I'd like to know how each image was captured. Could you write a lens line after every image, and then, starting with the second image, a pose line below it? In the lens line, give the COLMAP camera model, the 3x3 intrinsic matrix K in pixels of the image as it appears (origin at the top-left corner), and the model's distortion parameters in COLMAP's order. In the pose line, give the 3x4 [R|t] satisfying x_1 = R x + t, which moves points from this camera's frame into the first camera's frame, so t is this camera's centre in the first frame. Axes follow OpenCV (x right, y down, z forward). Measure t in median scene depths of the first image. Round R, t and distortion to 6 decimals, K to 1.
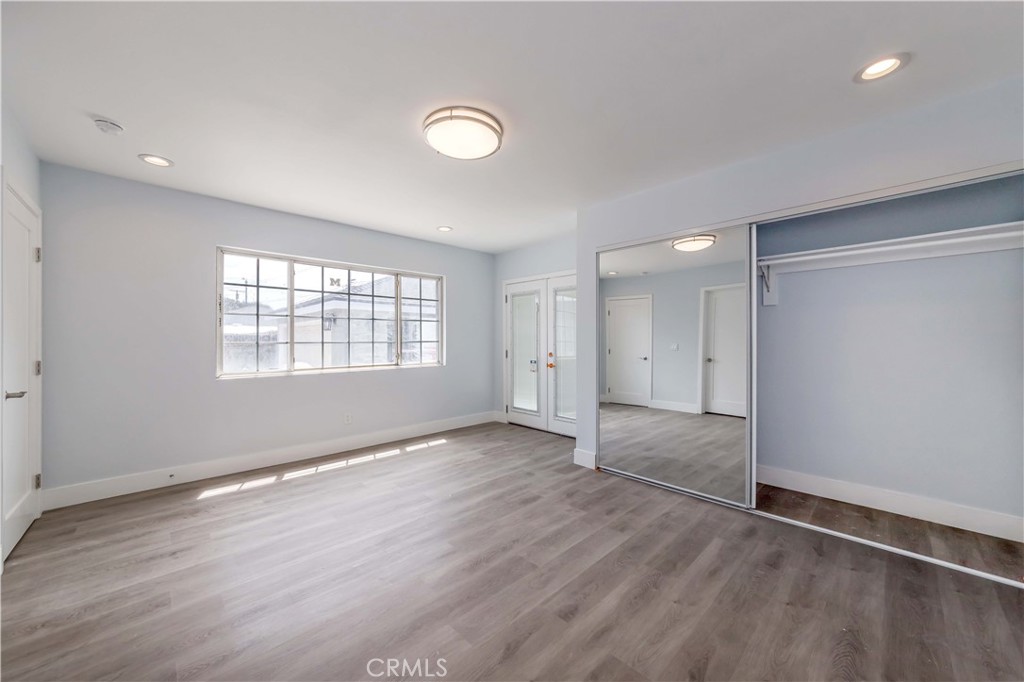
lens RADIAL K [[382.7, 0, 509.8], [0, 382.7, 337.5], [0, 0, 1]] dist [-0.000784, -0.000038]
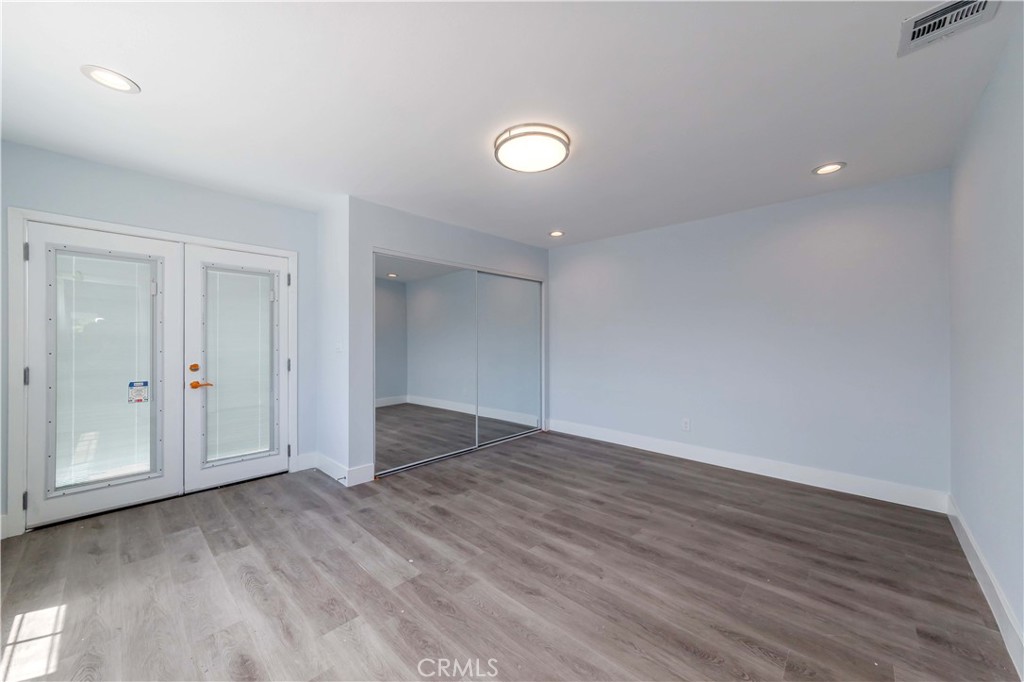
lens RADIAL K [[374.9, 0, 512.9], [0, 374.9, 344.7], [0, 0, 1]] dist [0.010220, -0.000002]
pose [[-0.048444, -0.012449, 0.998748, -0.846485], [-0.007554, 0.999898, 0.012097, -0.006089], [-0.998797, -0.006958, -0.048533, 0.819583]]
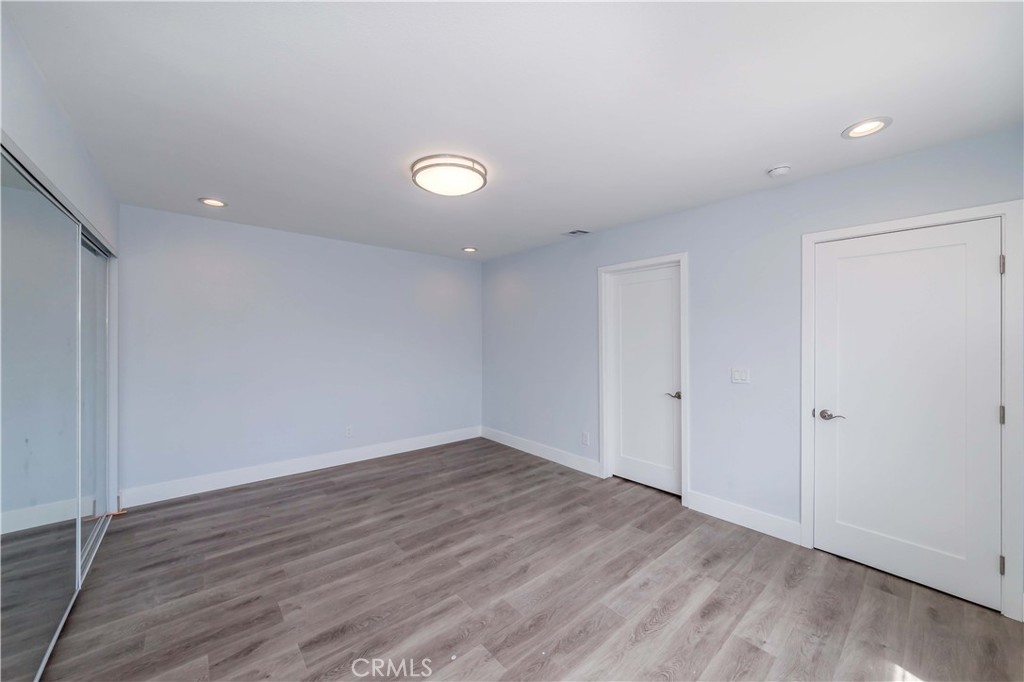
lens RADIAL K [[379.1, 0, 512.0], [0, 379.1, 341.0], [0, 0, 1]] dist [-0.003084, -0.000227]
pose [[-0.997968, -0.002331, 0.063678, -0.267296], [-0.002232, 0.999996, 0.001628, -0.053244], [-0.063682, 0.001482, -0.997969, 1.505976]]
